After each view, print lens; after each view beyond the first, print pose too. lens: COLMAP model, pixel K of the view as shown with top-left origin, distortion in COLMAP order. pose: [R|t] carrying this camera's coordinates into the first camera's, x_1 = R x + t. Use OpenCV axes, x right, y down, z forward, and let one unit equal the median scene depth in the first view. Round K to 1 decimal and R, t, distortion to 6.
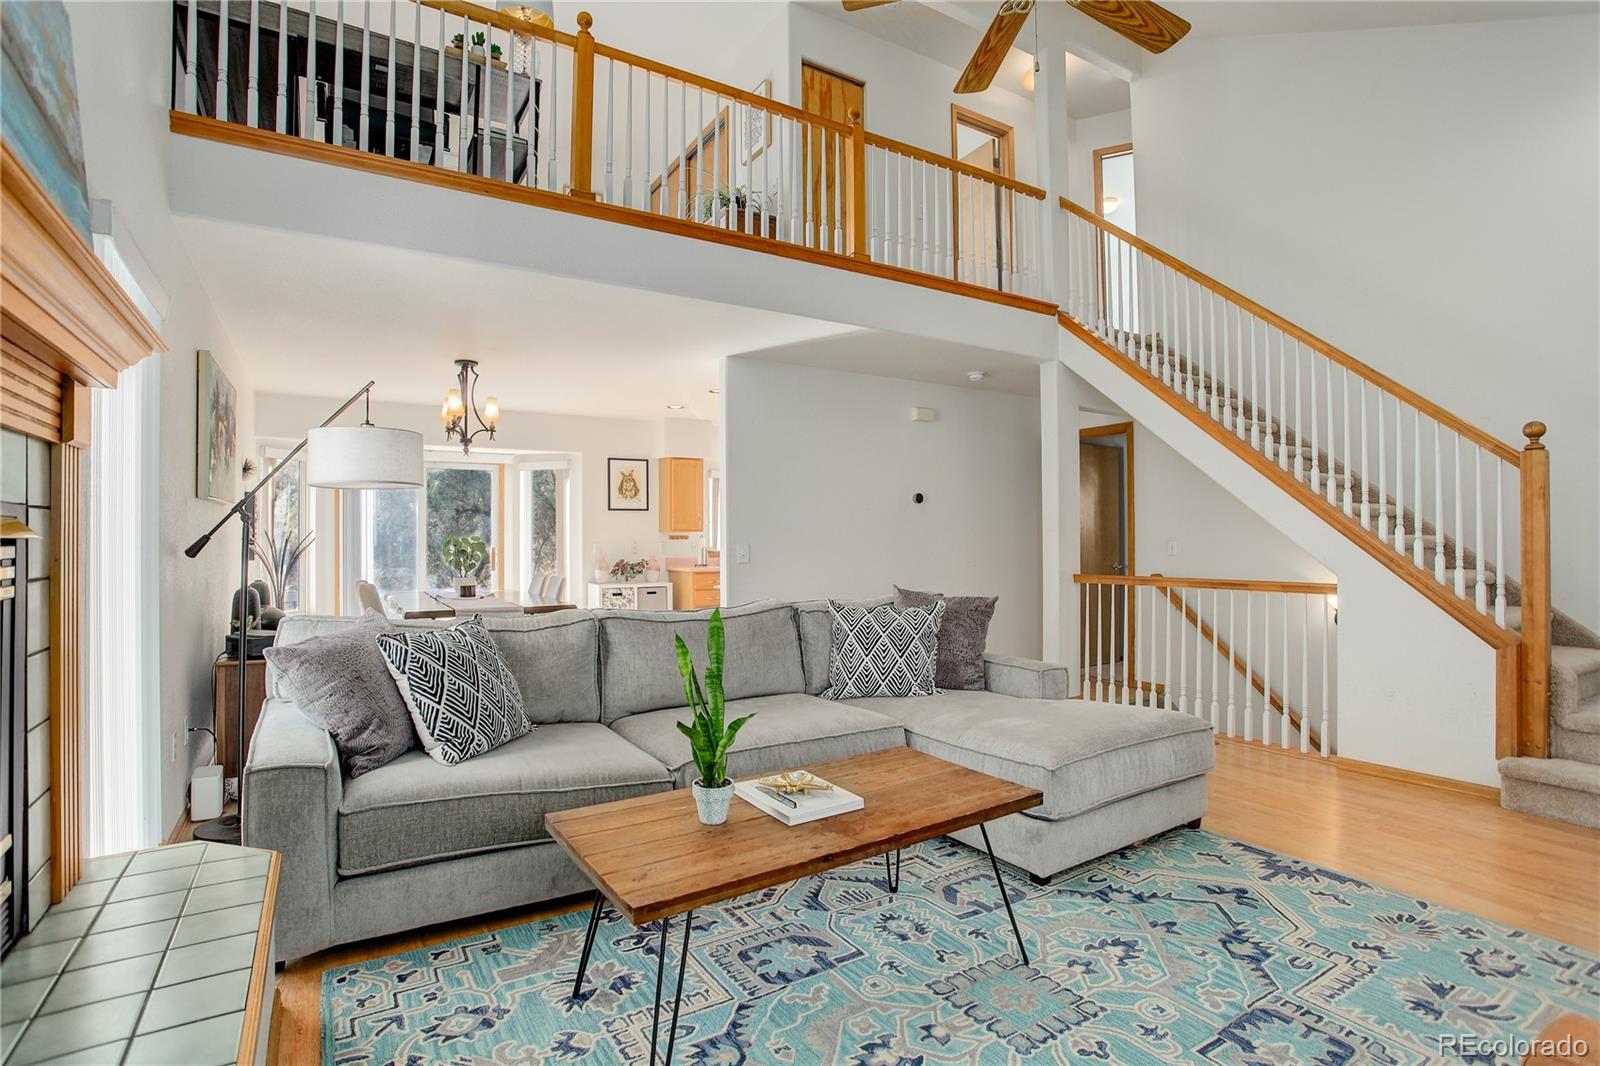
lens RADIAL K [[771.2, 0, 786.2], [0, 771.2, 532.4], [0, 0, 1]] dist [-0.050193, 0.017114]
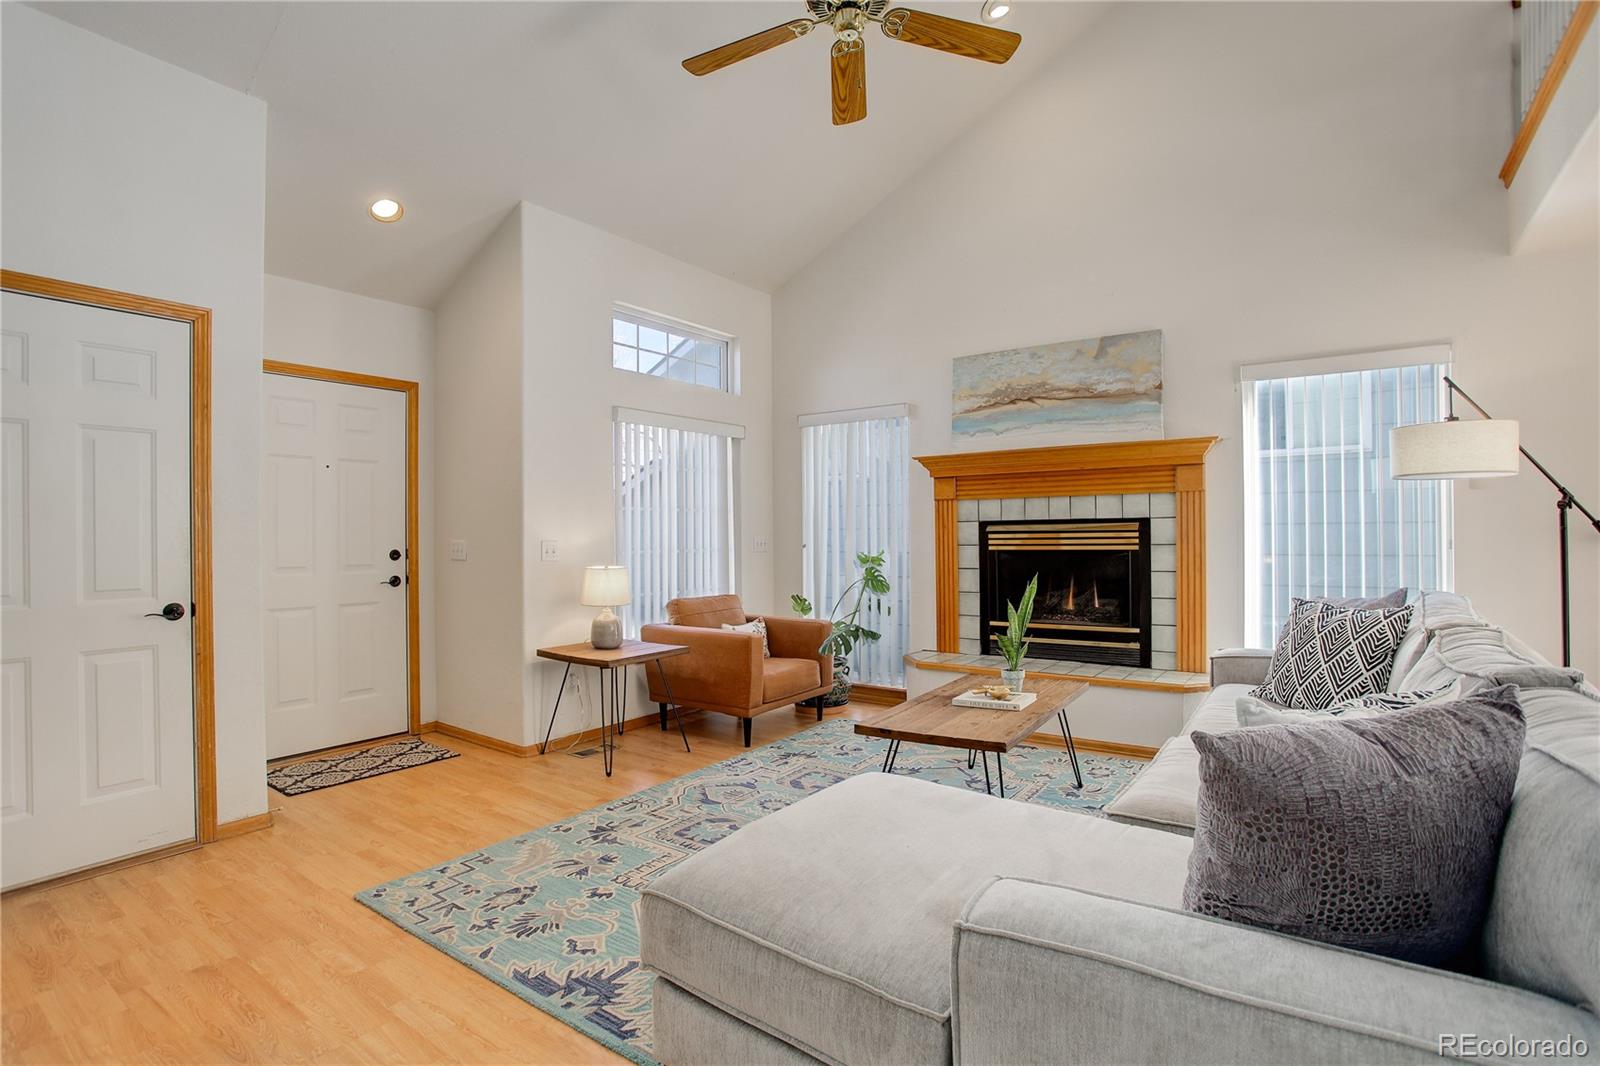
lens RADIAL K [[783.6, 0, 797.0], [0, 783.6, 530.0], [0, 0, 1]] dist [-0.070178, 0.033656]
pose [[-0.916599, 0.014183, -0.399555, 0.937787], [0.019735, 0.999757, -0.009783, 0.010953], [0.399319, -0.016852, -0.916657, 2.148498]]
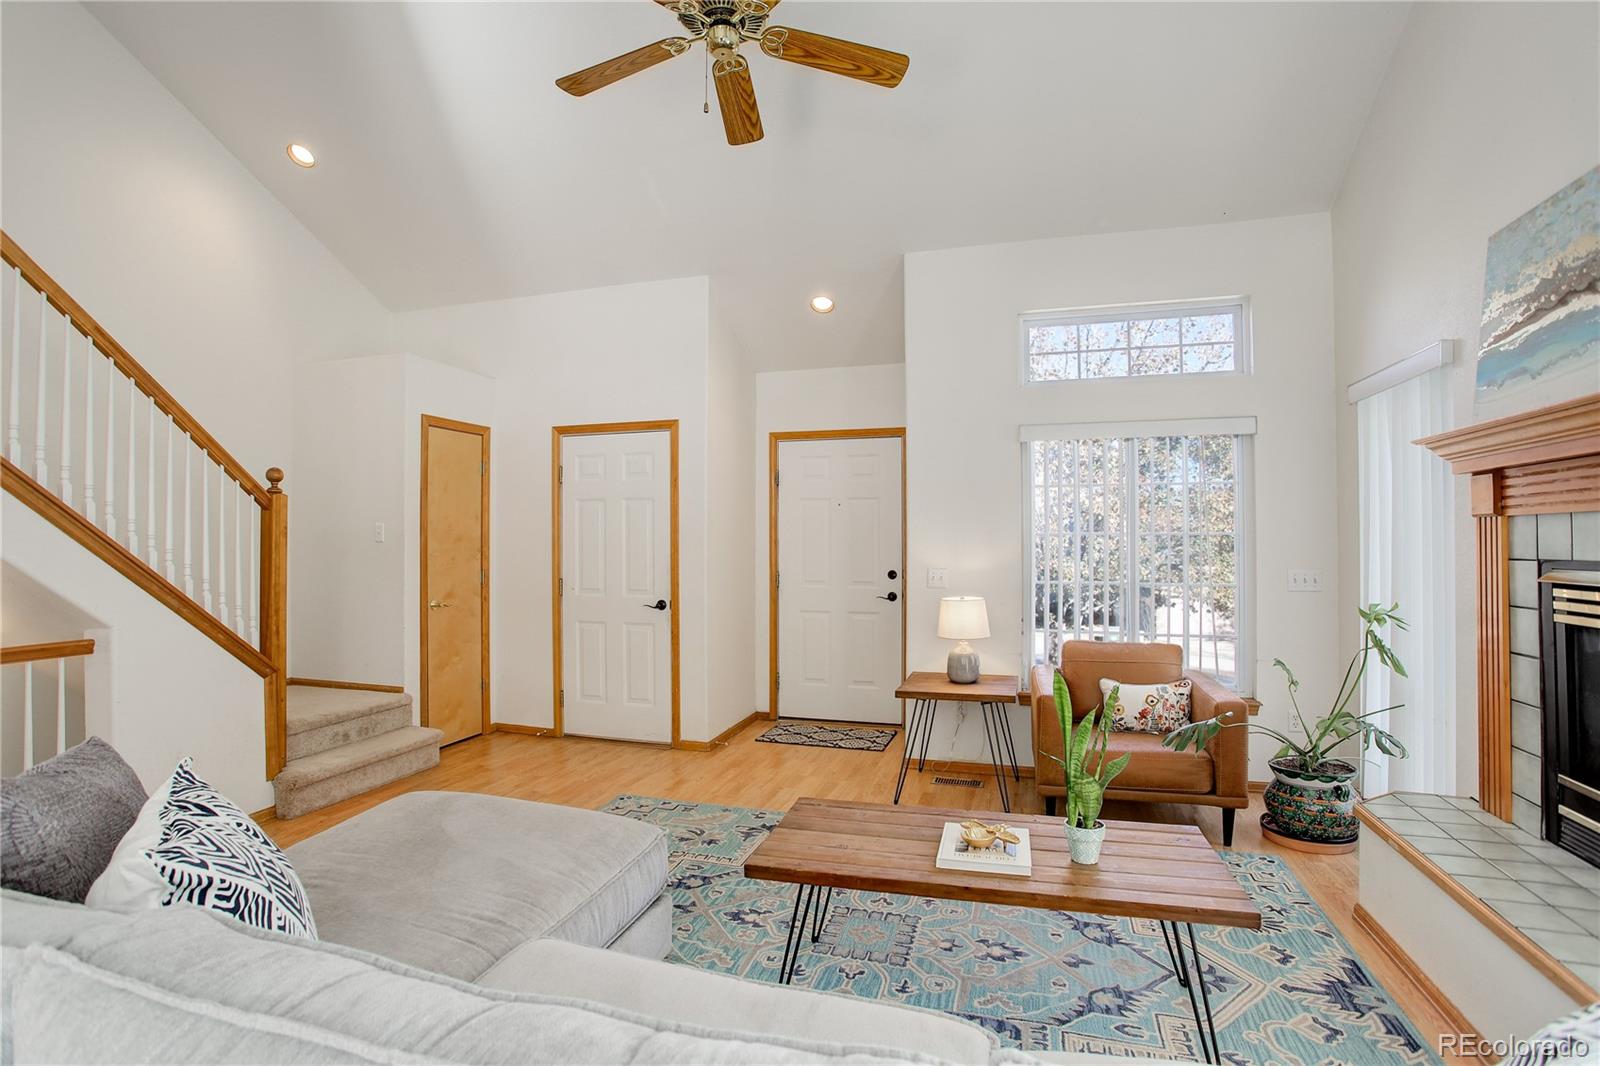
lens RADIAL K [[793.8, 0, 792.0], [0, 793.8, 531.4], [0, 0, 1]] dist [-0.069157, 0.034338]
pose [[-0.667432, 0.017434, 0.744466, -0.551219], [-0.001195, 0.999700, -0.024483, -0.038699], [-0.744670, -0.017230, -0.667211, 1.771362]]
